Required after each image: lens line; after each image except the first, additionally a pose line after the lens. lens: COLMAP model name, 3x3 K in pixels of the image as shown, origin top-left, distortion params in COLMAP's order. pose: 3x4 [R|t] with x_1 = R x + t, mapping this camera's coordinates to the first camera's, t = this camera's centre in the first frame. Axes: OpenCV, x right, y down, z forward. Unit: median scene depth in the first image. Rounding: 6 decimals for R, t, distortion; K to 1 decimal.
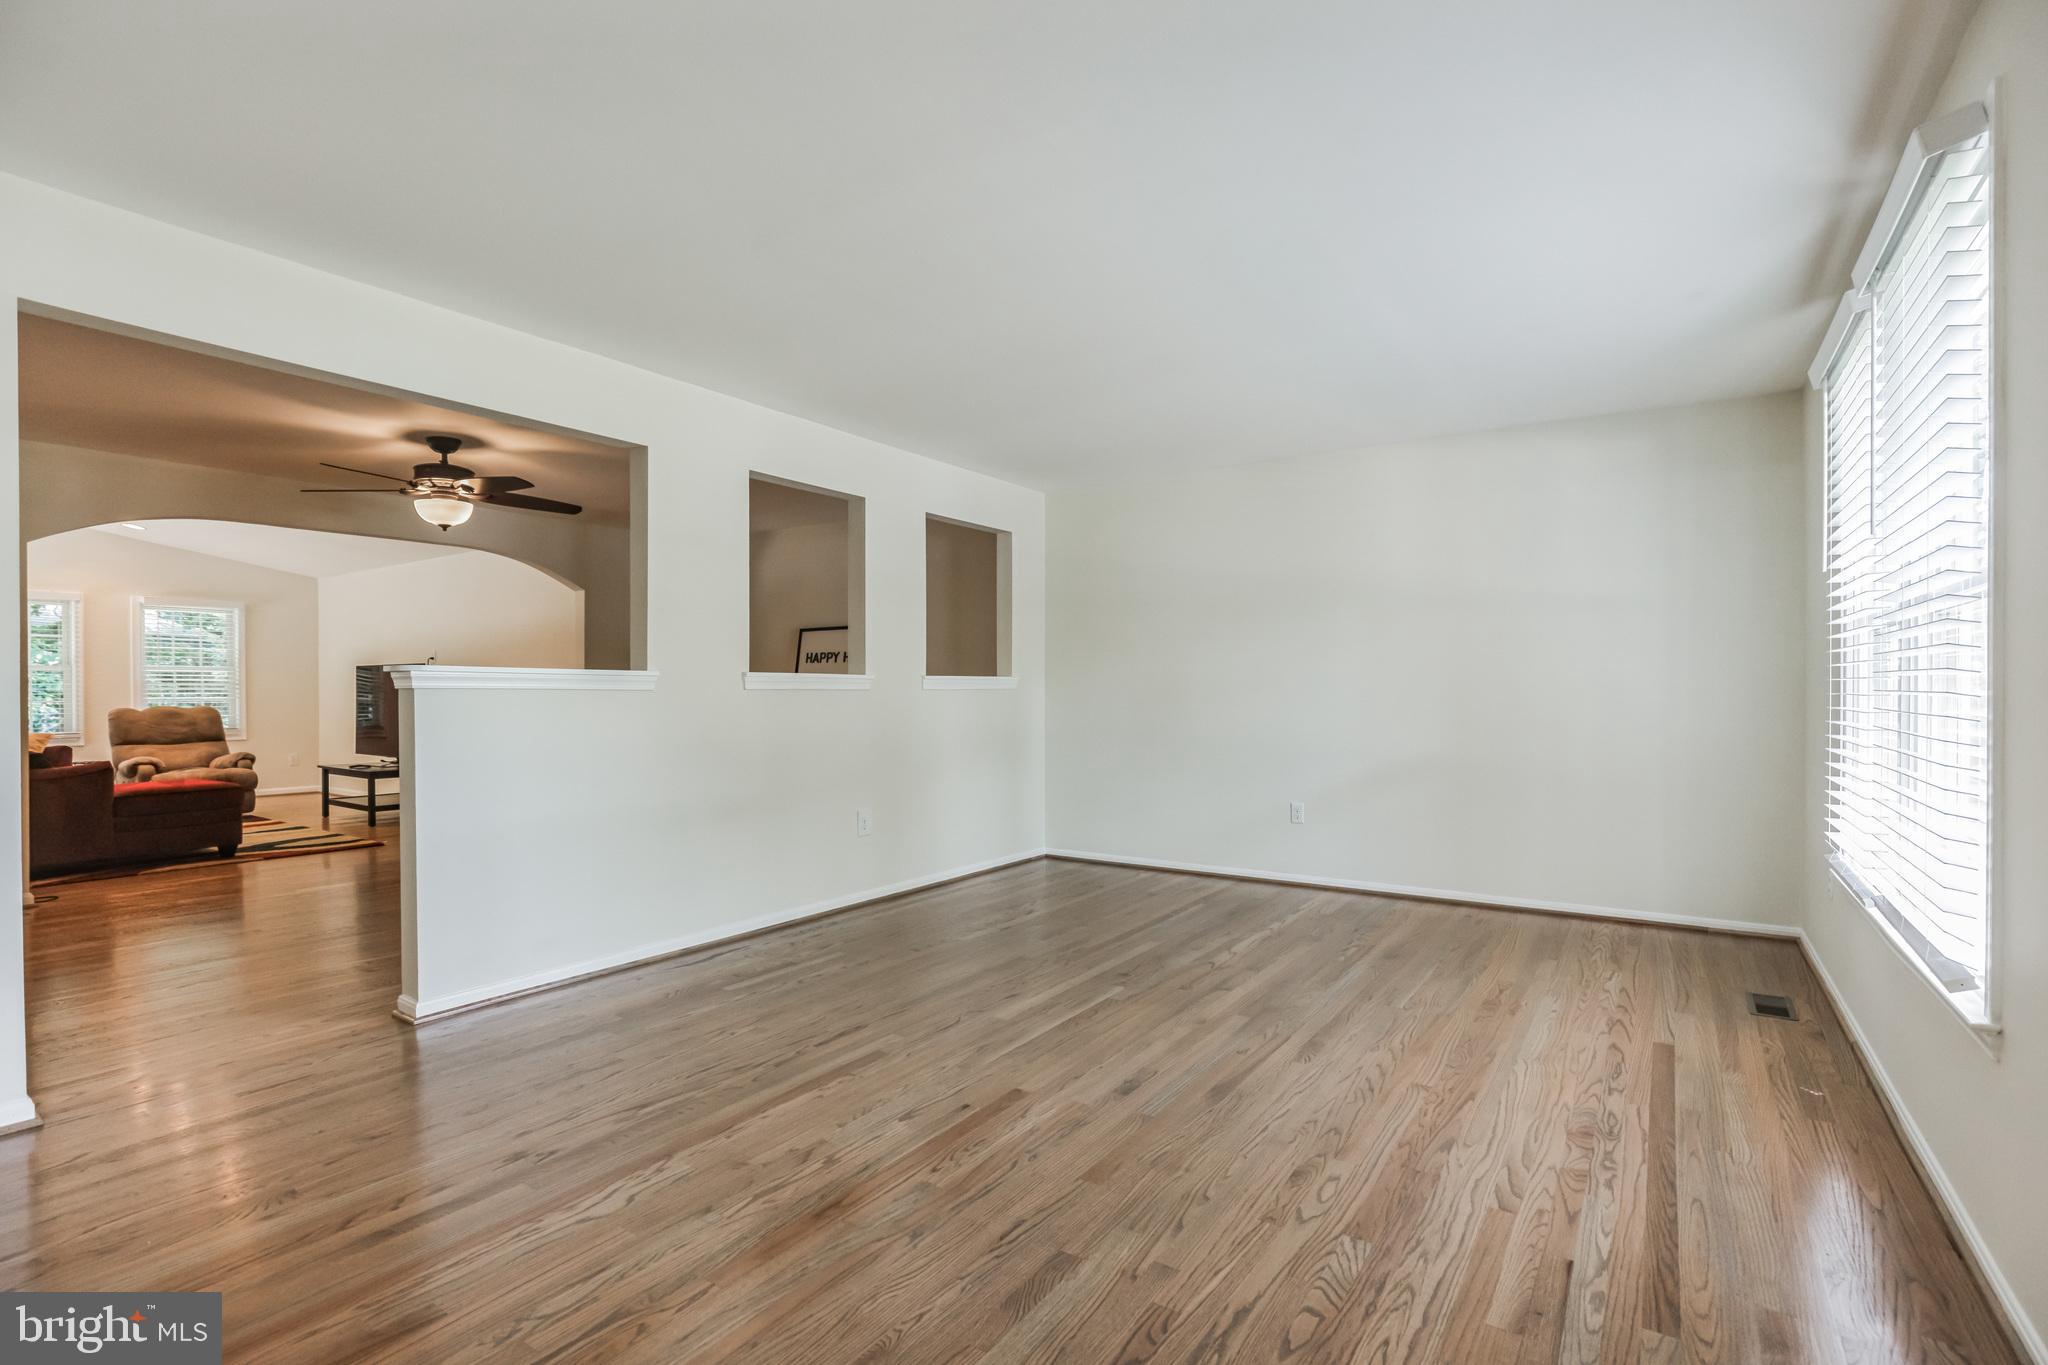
lens RADIAL K [[943.4, 0, 1031.4], [0, 943.4, 698.5], [0, 0, 1]] dist [-0.012780, -0.000506]
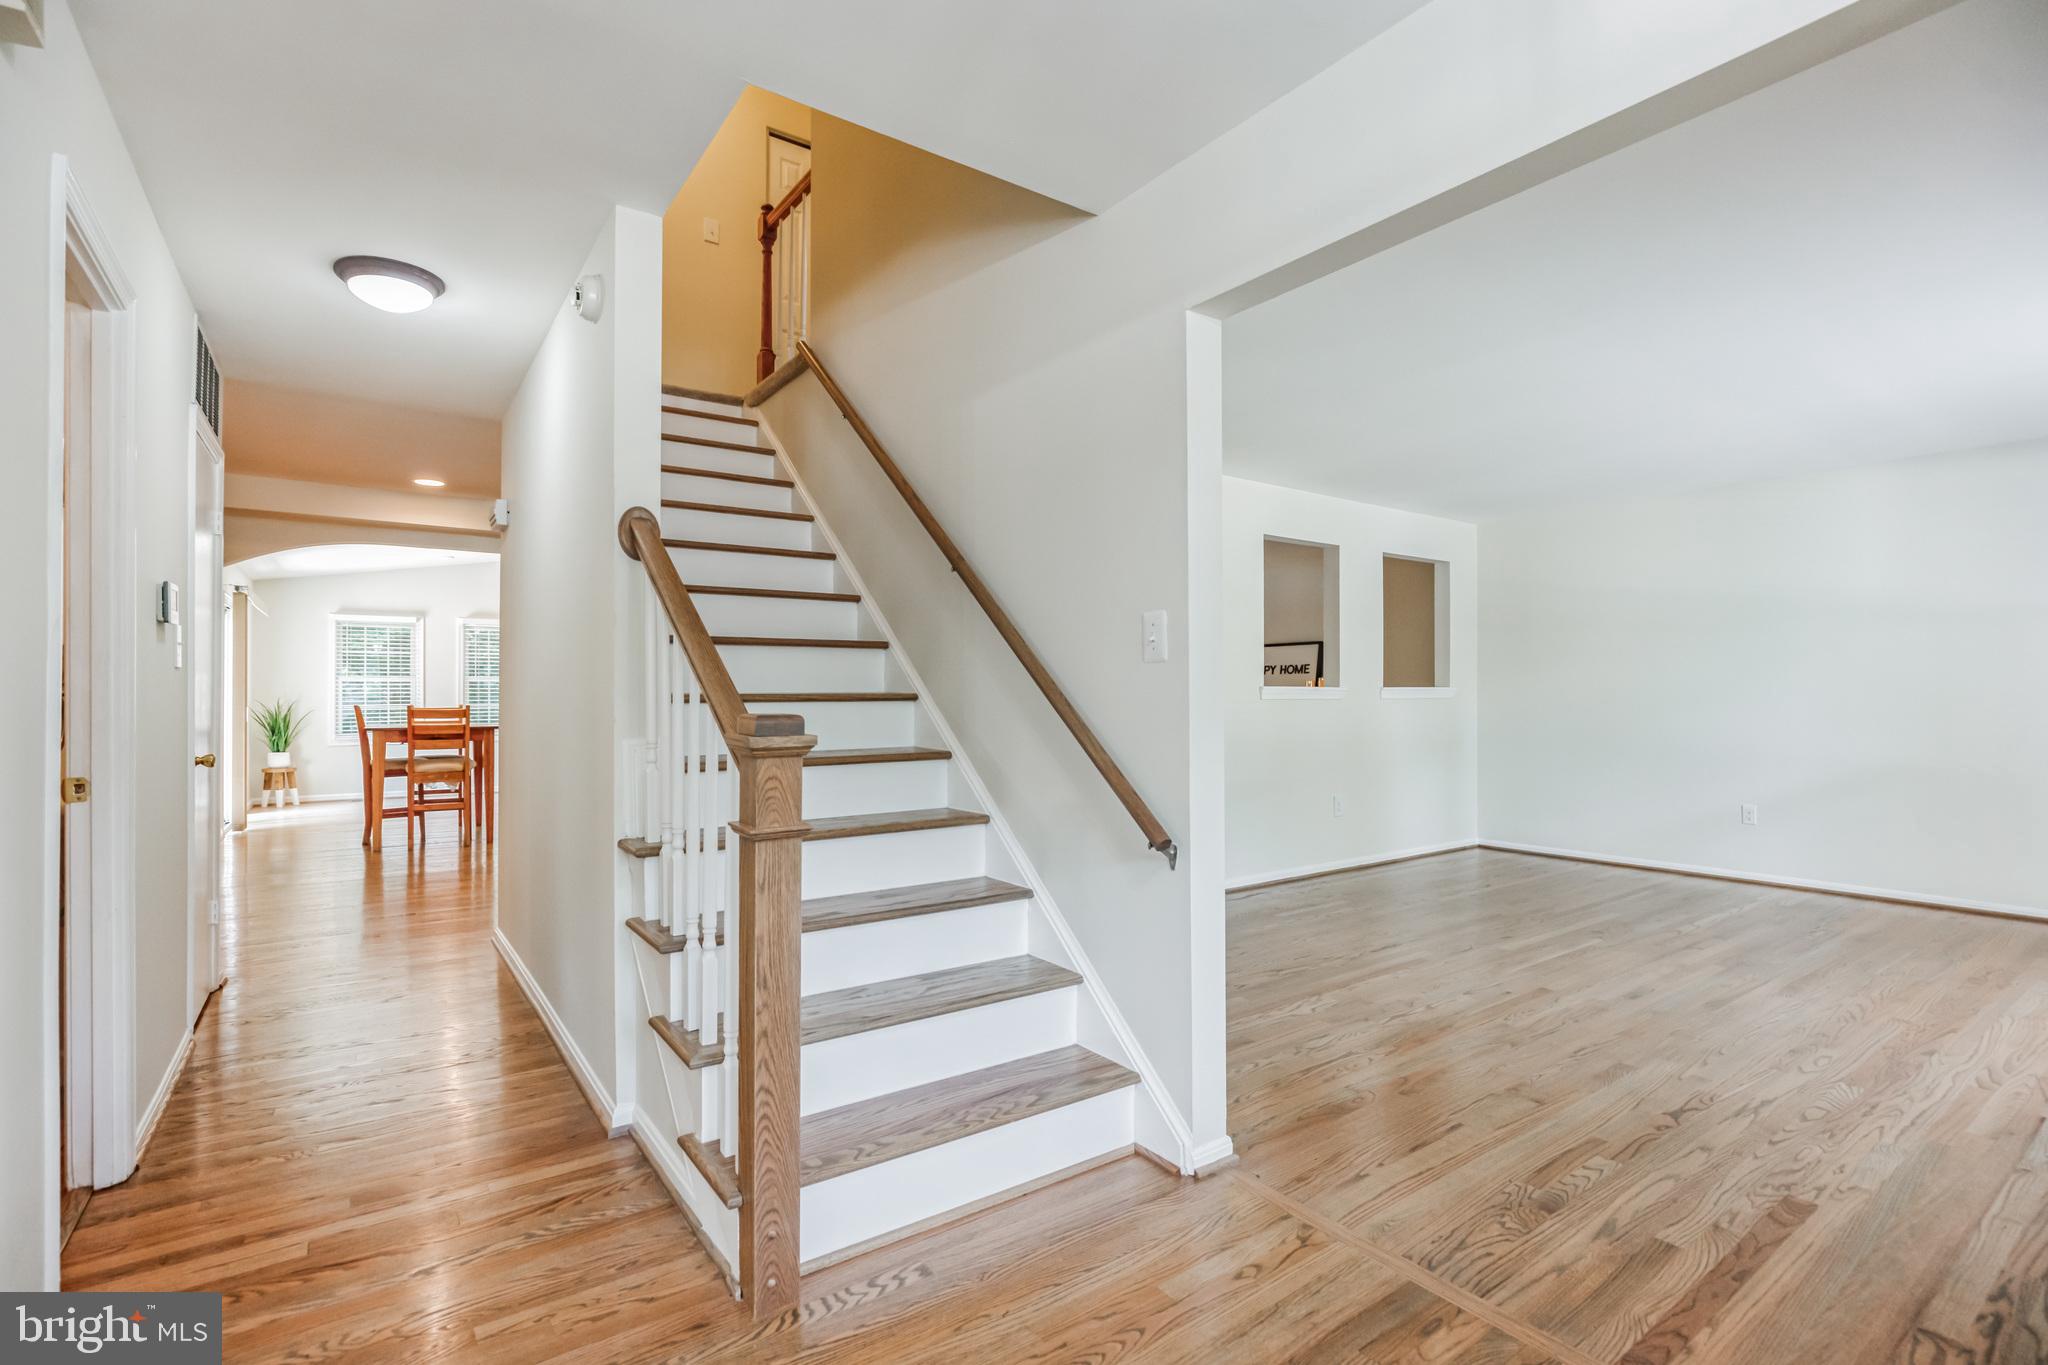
lens RADIAL K [[931.7, 0, 1026.8], [0, 931.7, 698.2], [0, 0, 1]] dist [-0.023538, 0.008716]
pose [[0.937308, 0.002900, -0.348491, -0.206120], [-0.004342, 0.999985, -0.003358, -0.008152], [0.348476, 0.004661, 0.937306, -0.451822]]
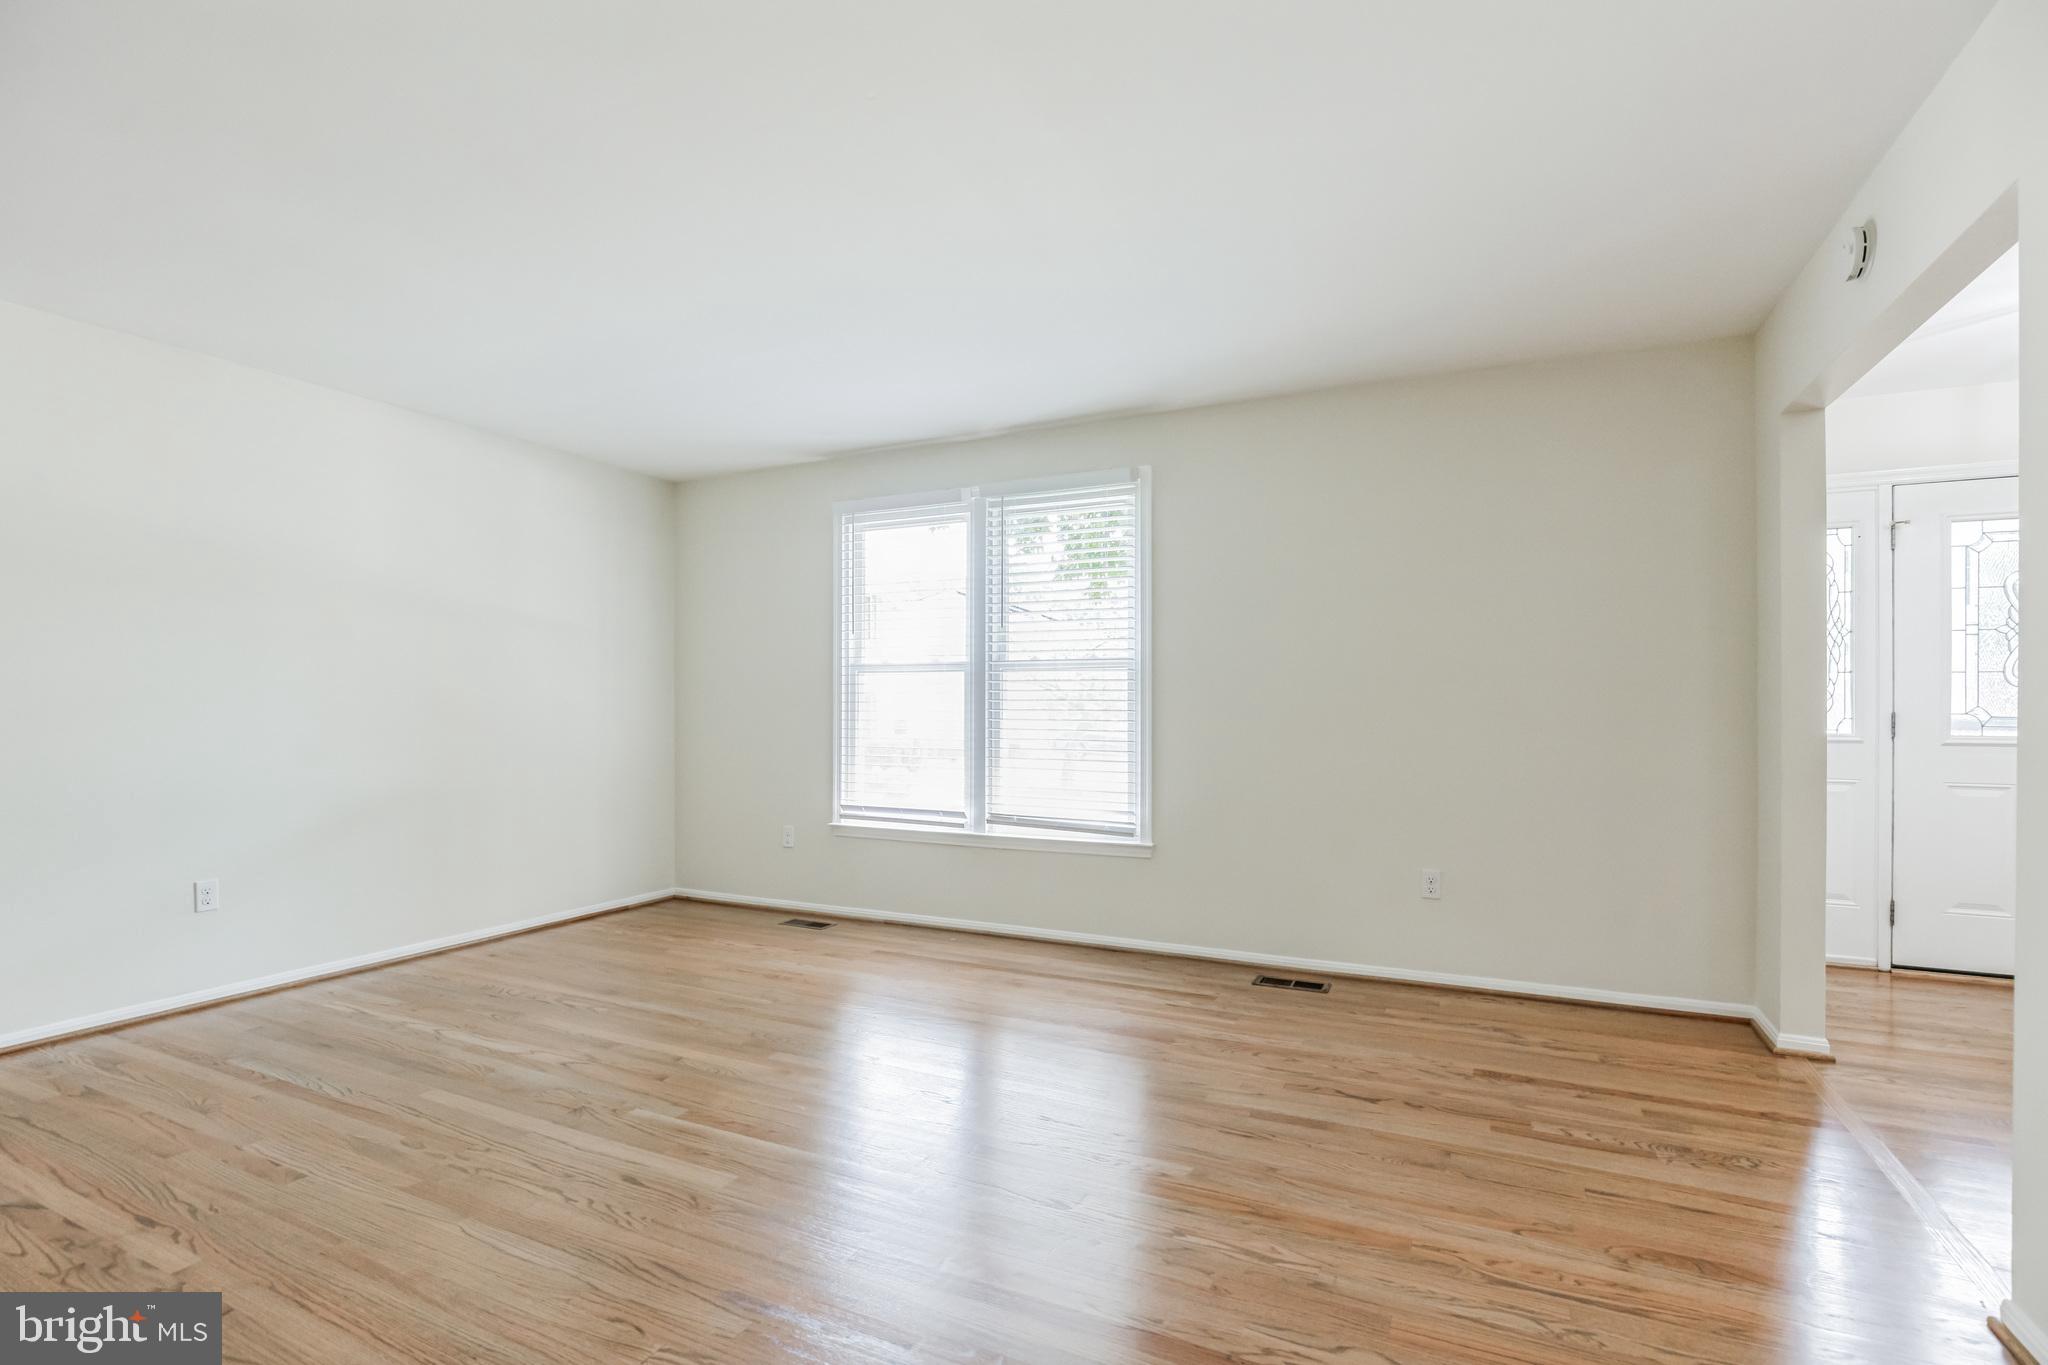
lens RADIAL K [[943.4, 0, 1031.4], [0, 943.4, 698.5], [0, 0, 1]] dist [-0.012780, -0.000506]
pose [[-0.138697, 0.012668, 0.990254, -0.742294], [0.005292, 0.999913, -0.012050, -0.010220], [-0.990321, 0.003569, -0.138752, 0.853119]]
